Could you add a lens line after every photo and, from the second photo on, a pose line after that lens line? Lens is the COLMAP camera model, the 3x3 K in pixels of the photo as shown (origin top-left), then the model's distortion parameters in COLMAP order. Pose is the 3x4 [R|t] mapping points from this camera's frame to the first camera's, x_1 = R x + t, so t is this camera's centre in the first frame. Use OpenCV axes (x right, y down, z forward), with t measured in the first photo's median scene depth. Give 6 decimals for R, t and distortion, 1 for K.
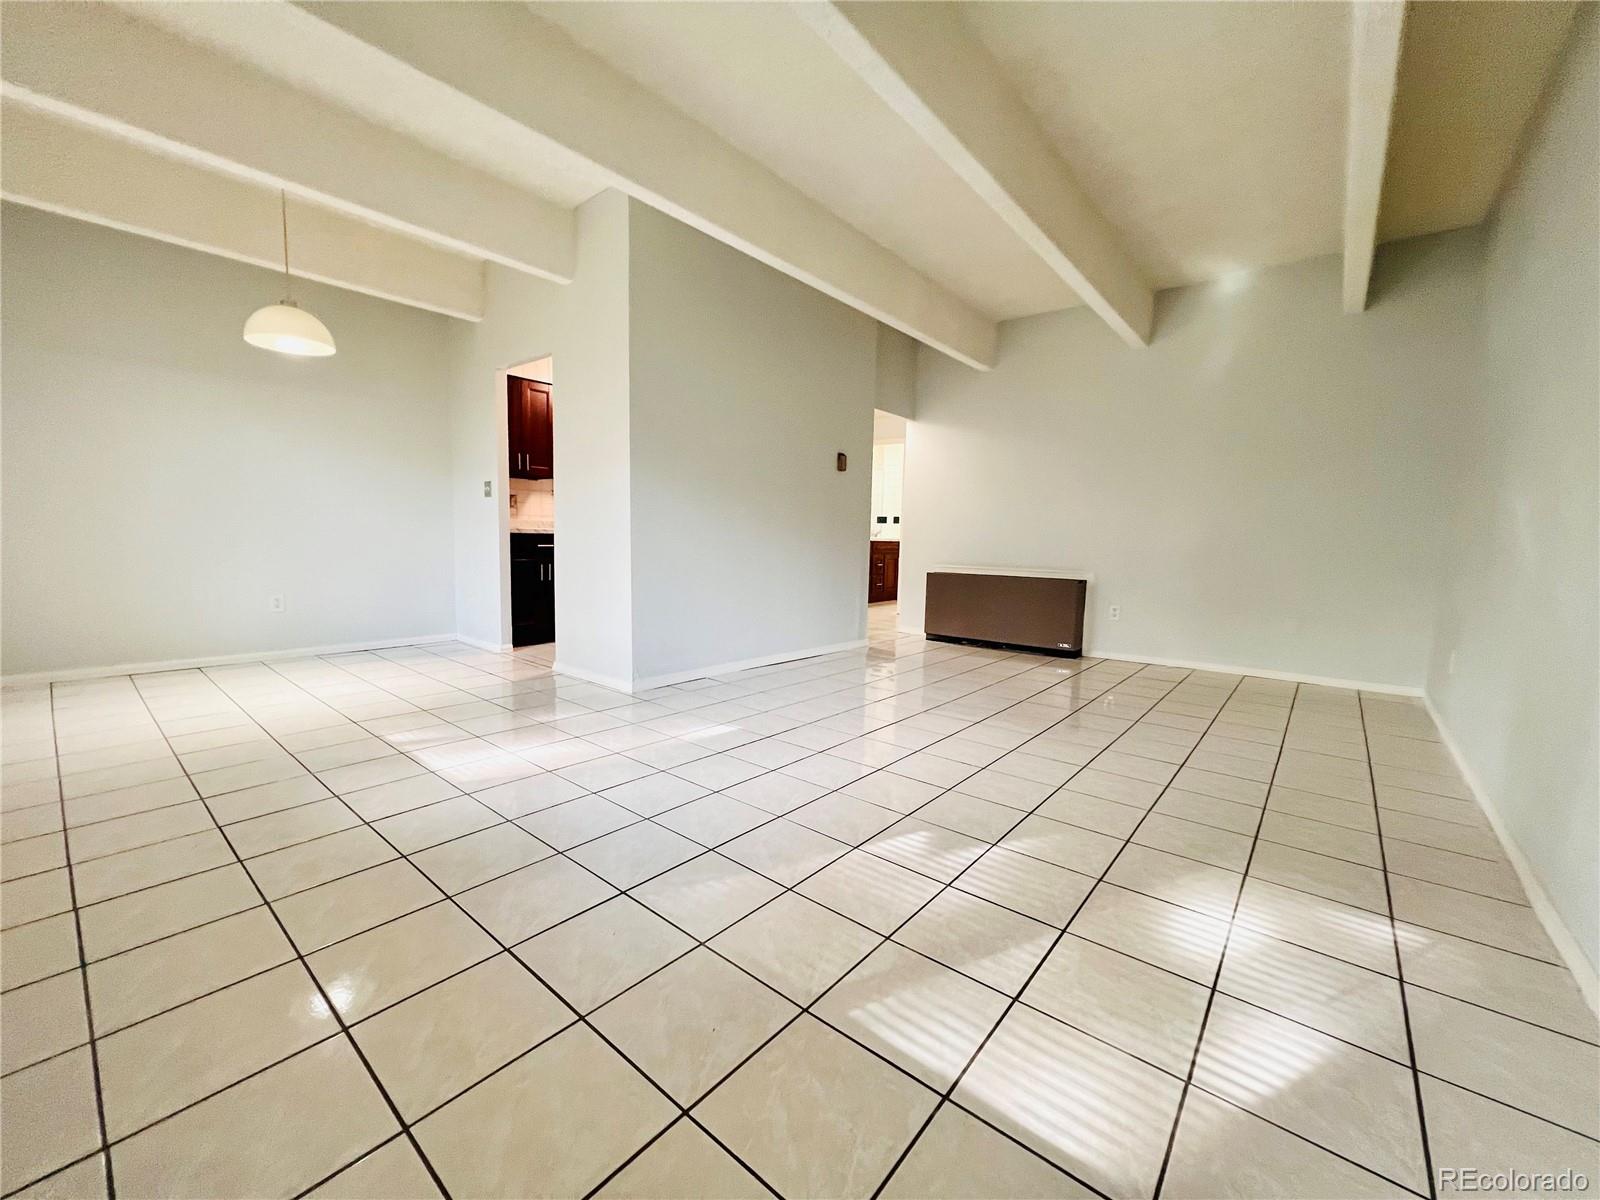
lens RADIAL K [[642.1, 0, 797.8], [0, 642.1, 593.8], [0, 0, 1]] dist [-0.000200, 0.000003]
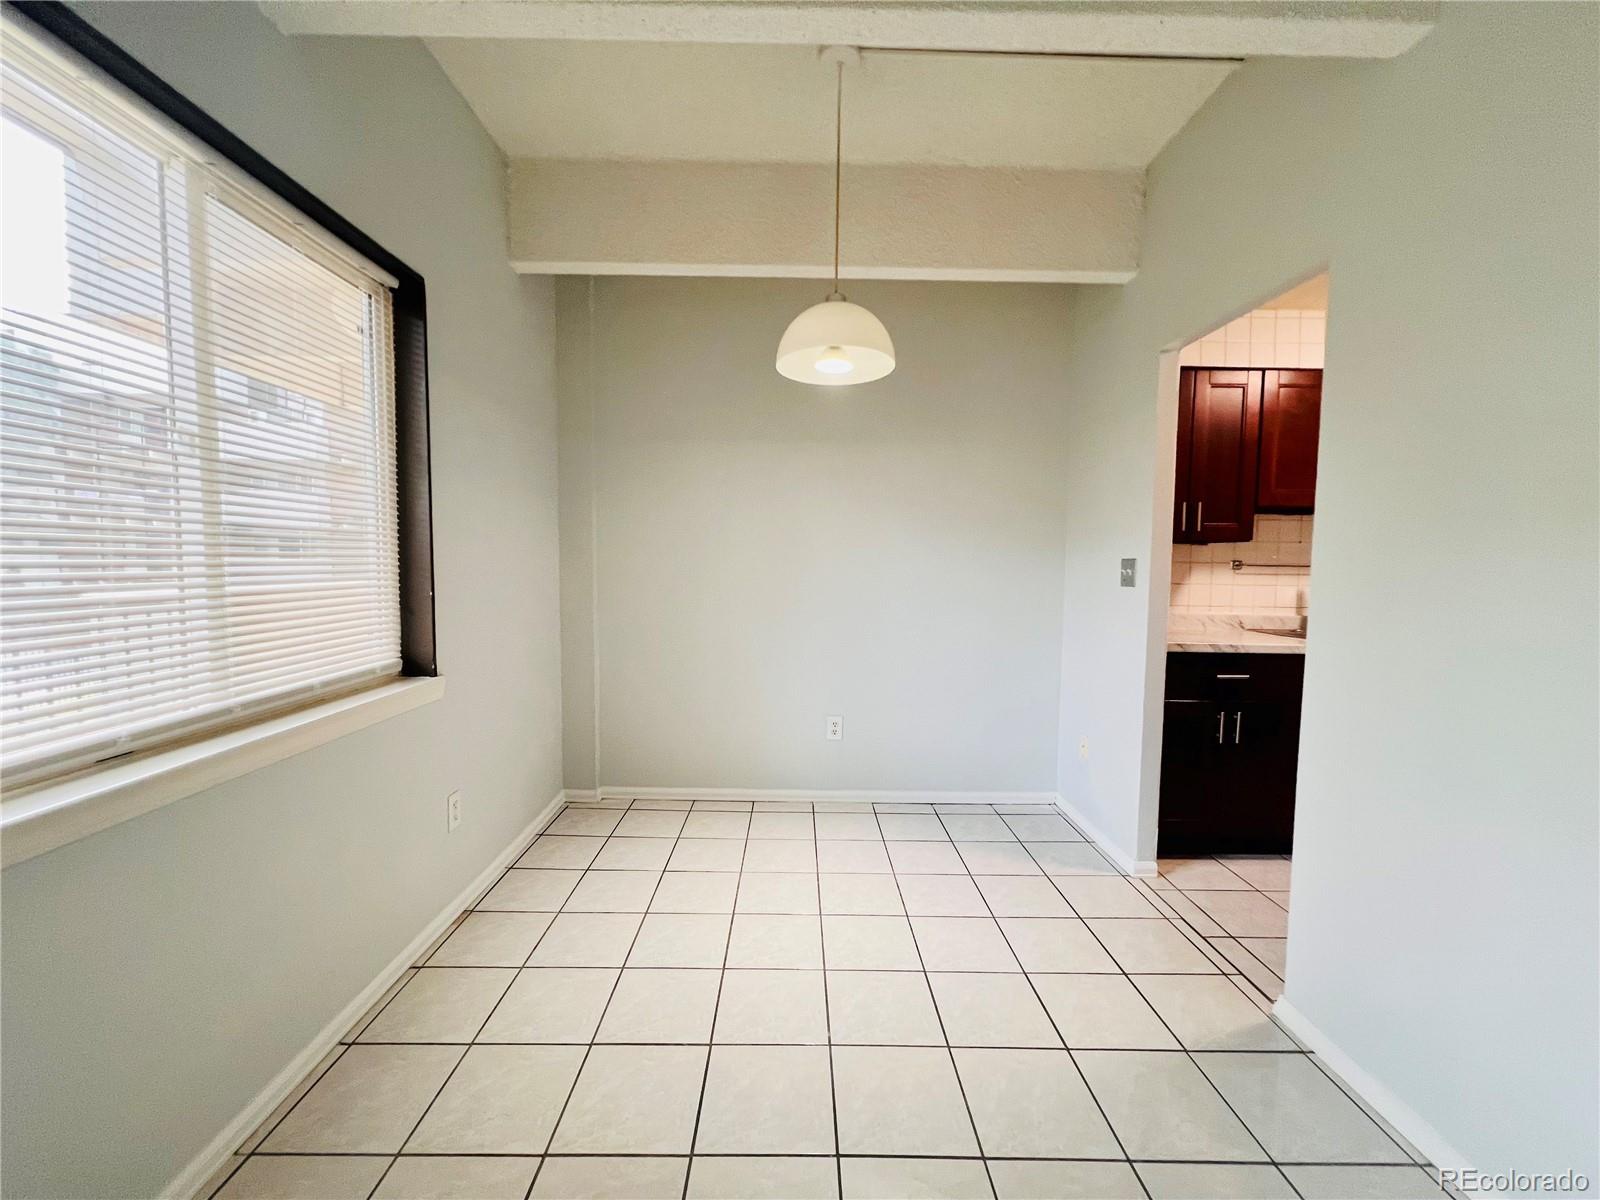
lens RADIAL K [[642.1, 0, 797.8], [0, 642.1, 593.8], [0, 0, 1]] dist [-0.000200, 0.000003]
pose [[0.649020, 0.026890, -0.760296, -0.245348], [-0.072653, 0.996998, -0.026758, -0.109050], [0.757294, 0.072604, 0.649025, 0.423987]]
